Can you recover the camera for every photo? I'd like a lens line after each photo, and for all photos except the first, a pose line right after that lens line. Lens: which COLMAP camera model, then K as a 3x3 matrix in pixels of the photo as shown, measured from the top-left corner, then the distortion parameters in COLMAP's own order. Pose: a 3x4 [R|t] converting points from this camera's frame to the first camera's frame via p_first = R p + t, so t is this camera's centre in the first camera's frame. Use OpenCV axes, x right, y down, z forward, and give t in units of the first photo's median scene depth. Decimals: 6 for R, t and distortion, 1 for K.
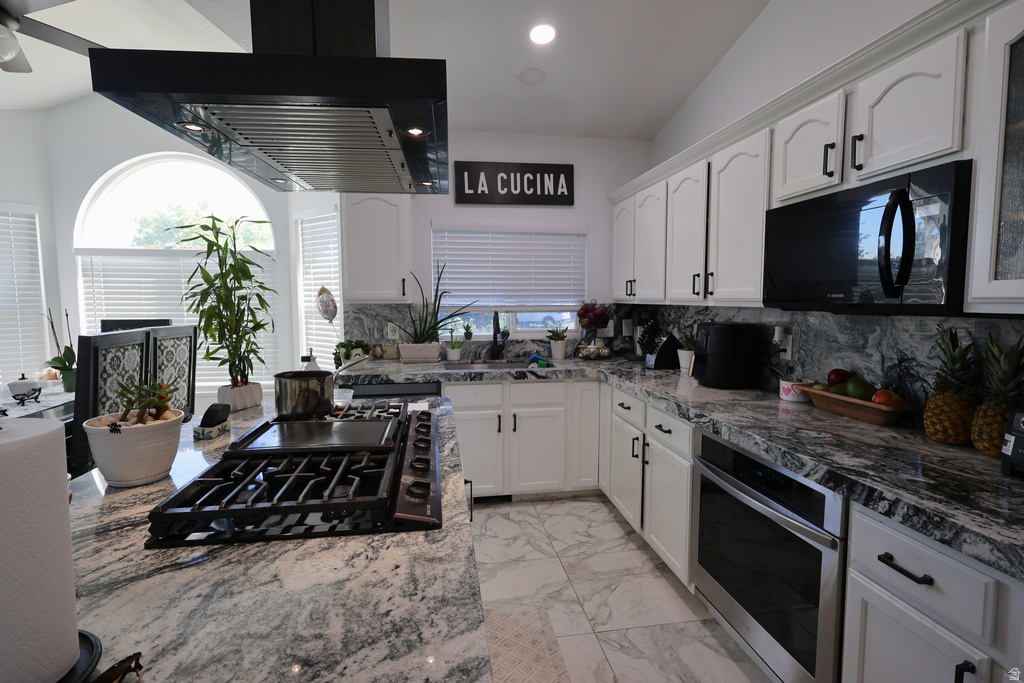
lens RADIAL K [[484.7, 0, 512.0], [0, 484.7, 341.5], [0, 0, 1]] dist [-0.001583, -0.000758]
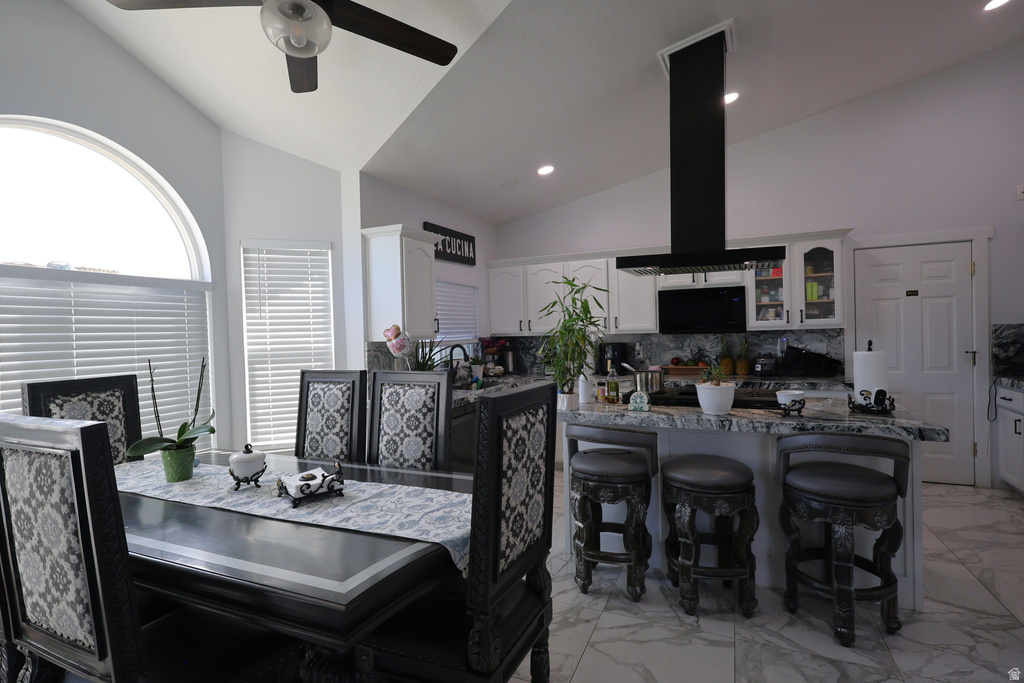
lens RADIAL K [[508.4, 0, 512.0], [0, 508.4, 341.5], [0, 0, 1]] dist [-0.001245, -0.000747]
pose [[0.547615, -0.028935, 0.836230, -1.201678], [0.103328, 0.994091, -0.033268, -0.013969], [-0.830326, 0.104624, 0.547369, 0.182211]]
